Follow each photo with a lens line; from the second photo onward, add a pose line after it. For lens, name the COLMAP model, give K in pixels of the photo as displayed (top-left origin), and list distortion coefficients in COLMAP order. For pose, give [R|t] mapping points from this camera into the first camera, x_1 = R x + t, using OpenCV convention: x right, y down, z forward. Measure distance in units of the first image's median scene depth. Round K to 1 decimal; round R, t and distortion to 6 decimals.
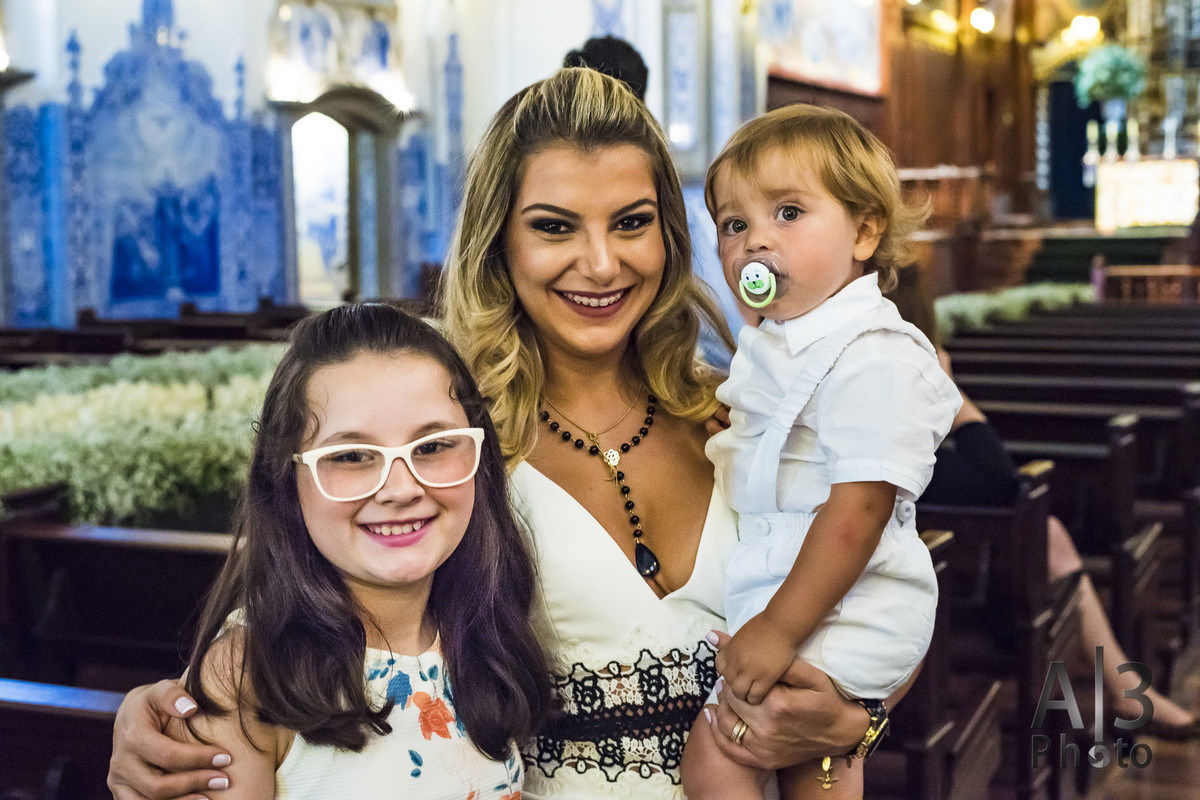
lens RADIAL K [[1752.2, 0, 600.0], [0, 1752.2, 400.0], [0, 0, 1]] dist [0.182092, 0.011971]
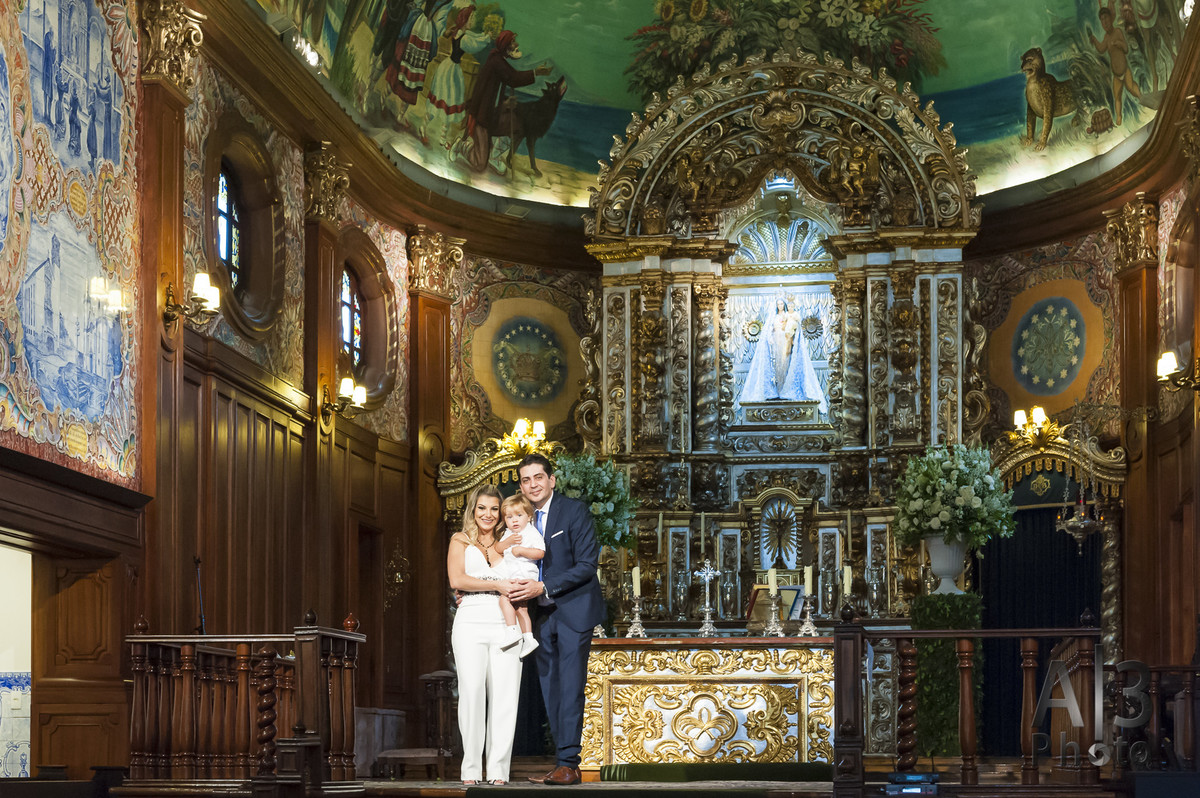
lens RADIAL K [[2281.4, 0, 600.0], [0, 2281.4, 399.0], [0, 0, 1]] dist [0.034114, 0.041944]
pose [[0.953903, 0.041668, 0.297209, 0.091212], [0.037710, 0.965825, -0.256438, -0.035996], [-0.297737, 0.255825, 0.919732, 0.386620]]
